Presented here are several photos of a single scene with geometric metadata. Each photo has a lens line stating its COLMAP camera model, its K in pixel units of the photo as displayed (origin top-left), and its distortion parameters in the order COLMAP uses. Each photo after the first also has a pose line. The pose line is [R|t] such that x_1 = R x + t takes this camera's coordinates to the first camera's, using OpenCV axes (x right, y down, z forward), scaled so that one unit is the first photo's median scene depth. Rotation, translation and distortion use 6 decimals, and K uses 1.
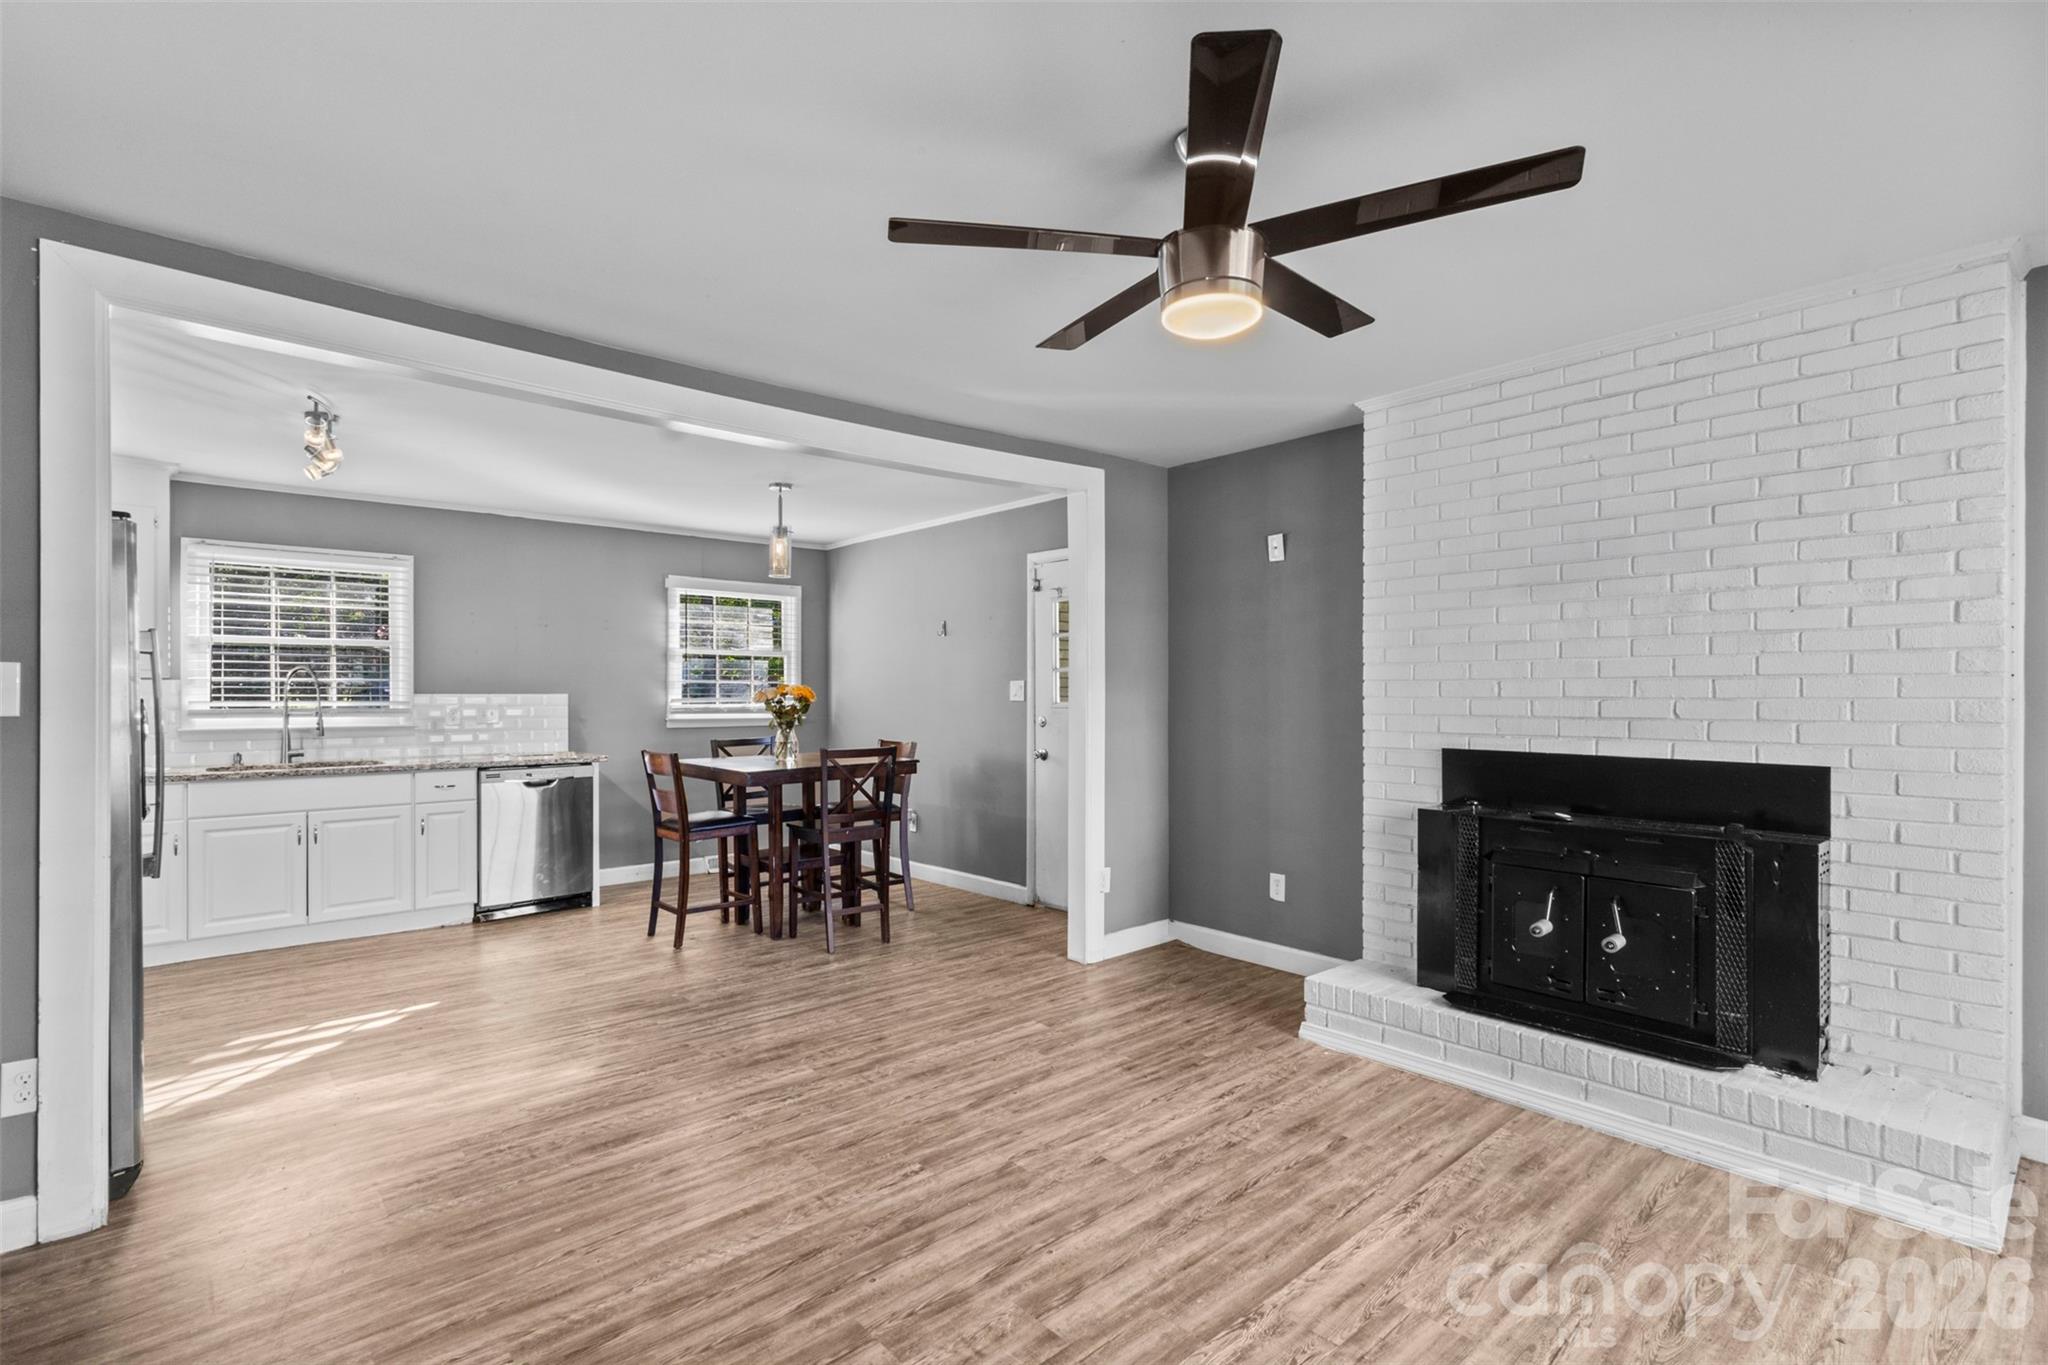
lens RADIAL K [[951.0, 0, 1019.1], [0, 951.0, 690.7], [0, 0, 1]] dist [0.003002, 0.002404]
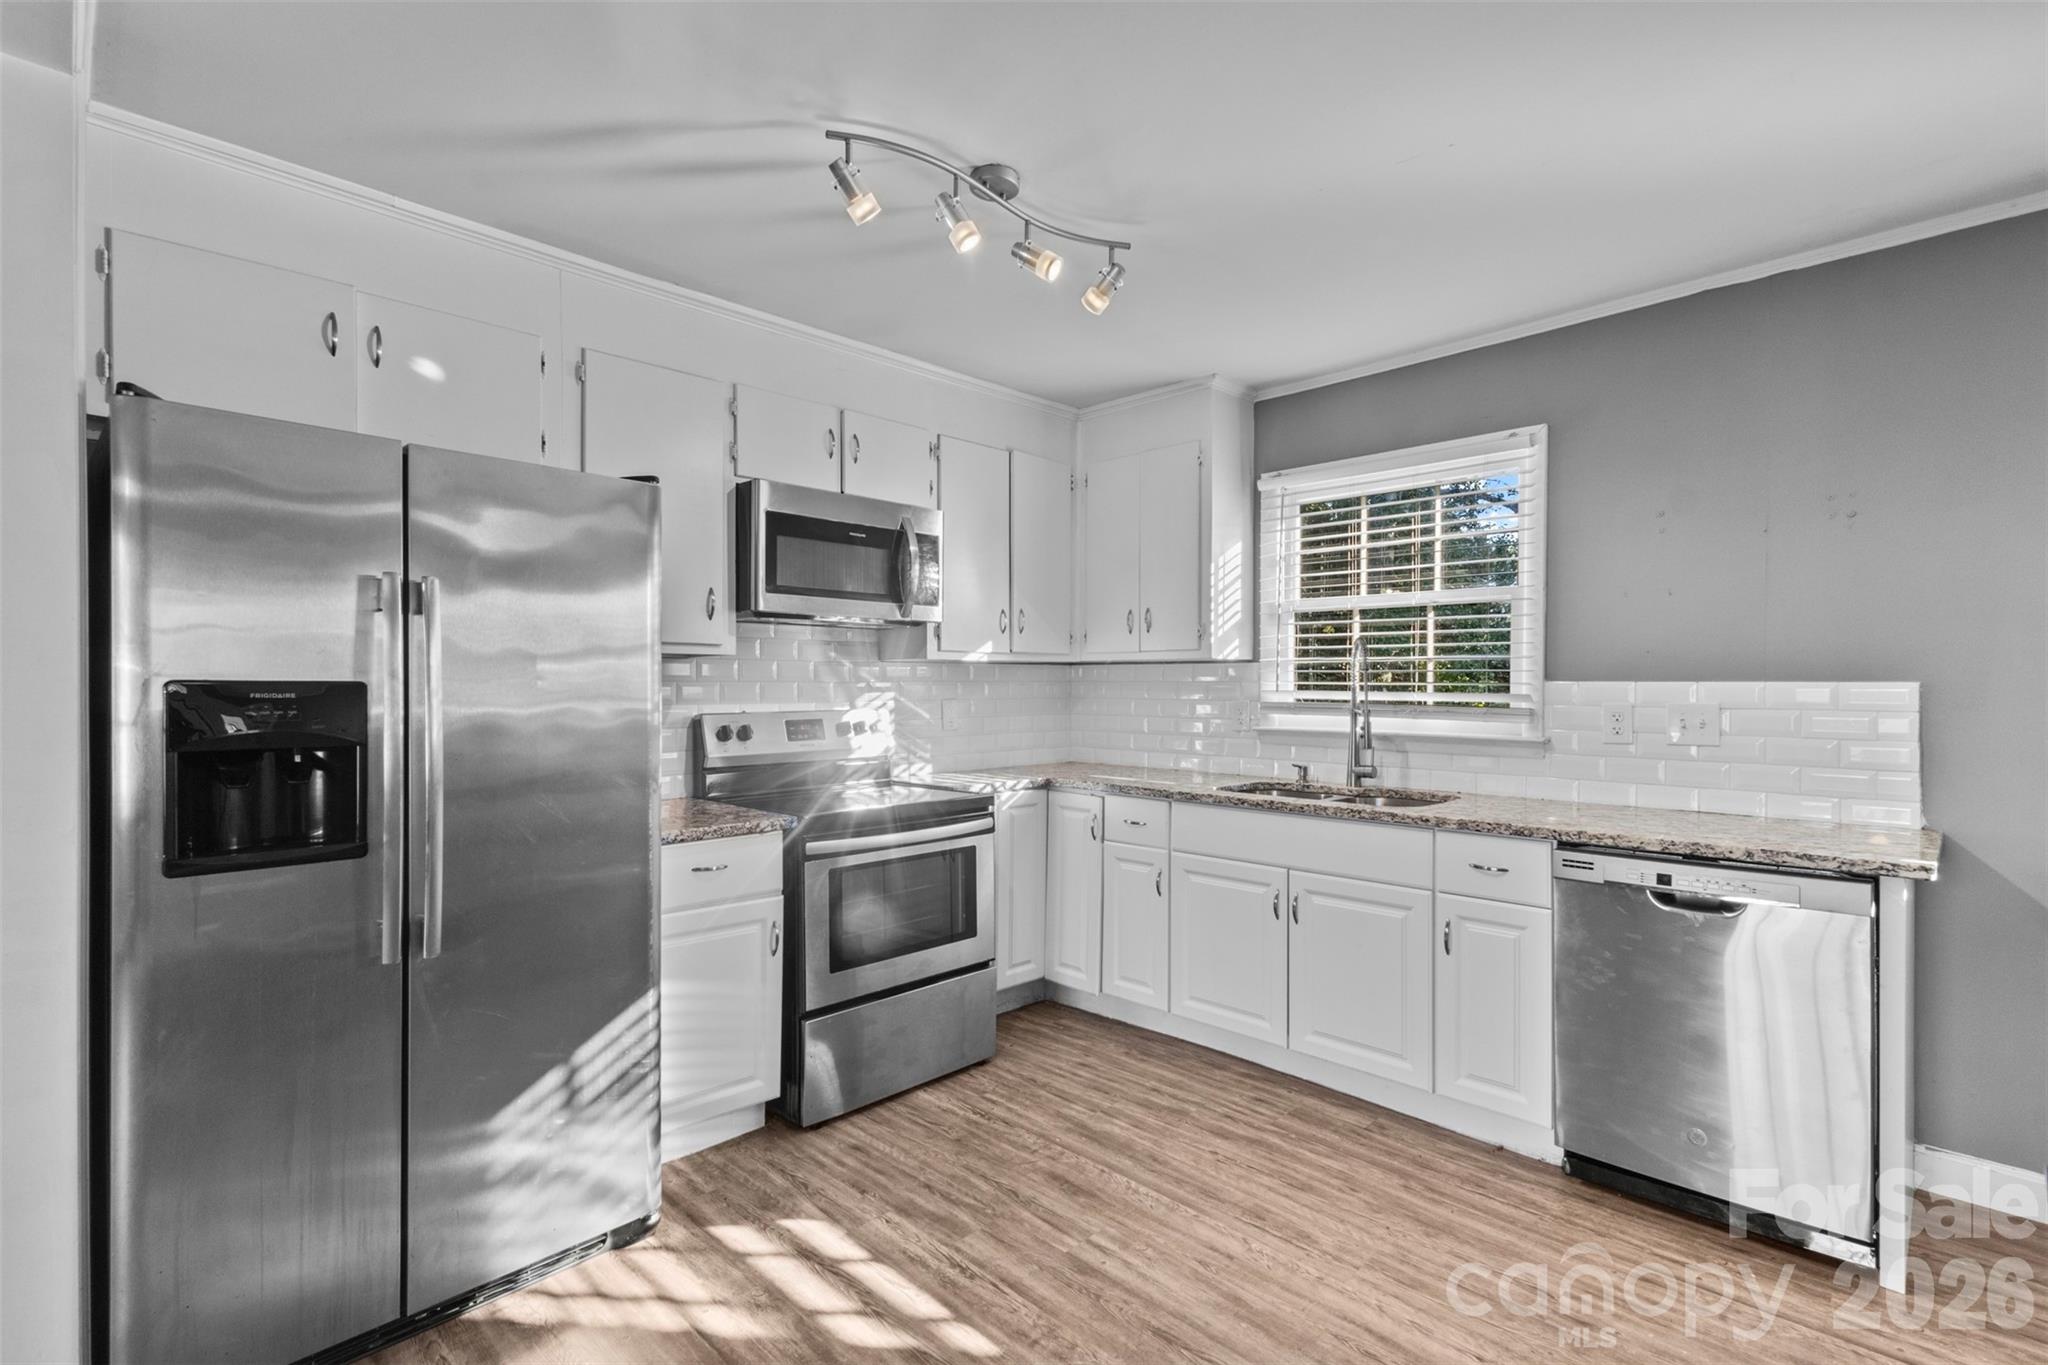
lens RADIAL K [[951.0, 0, 1021.4], [0, 951.0, 688.0], [0, 0, 1]] dist [0.003002, 0.002404]
pose [[0.062669, 0.005117, -0.998021, -0.126698], [-0.000891, 0.999987, 0.005071, 0.005327], [0.998034, 0.000571, 0.062673, 0.725460]]
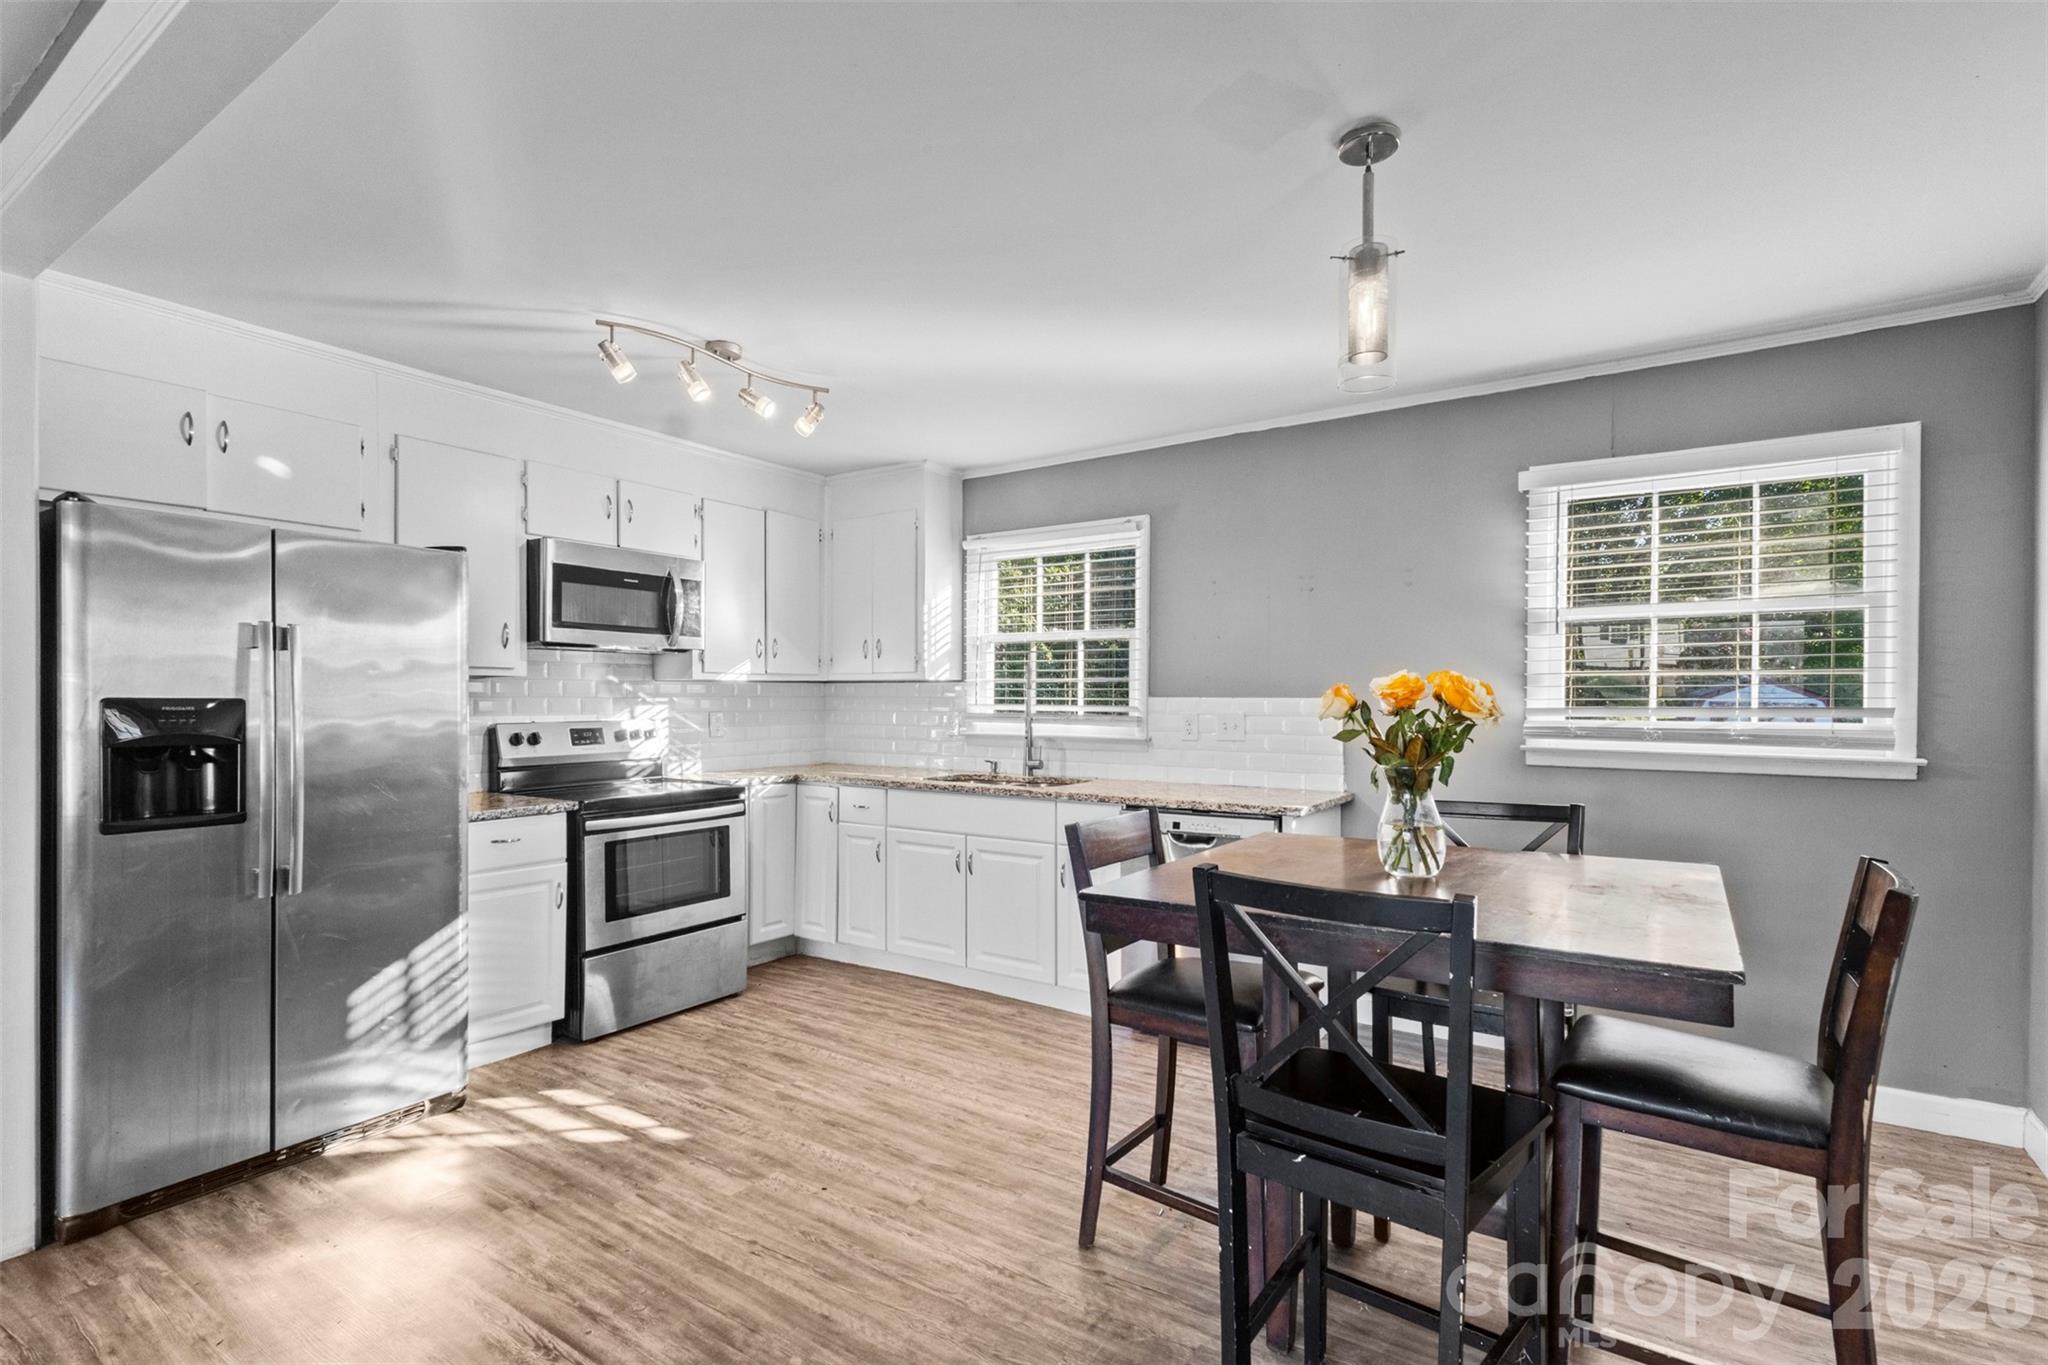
lens RADIAL K [[951.0, 0, 1021.6], [0, 951.0, 701.6], [0, 0, 1]] dist [0.003002, 0.002404]
pose [[0.253014, 0.004535, -0.967452, 0.077730], [-0.000749, 0.999990, 0.004492, 0.004128], [0.967462, -0.000412, 0.253015, 0.768675]]
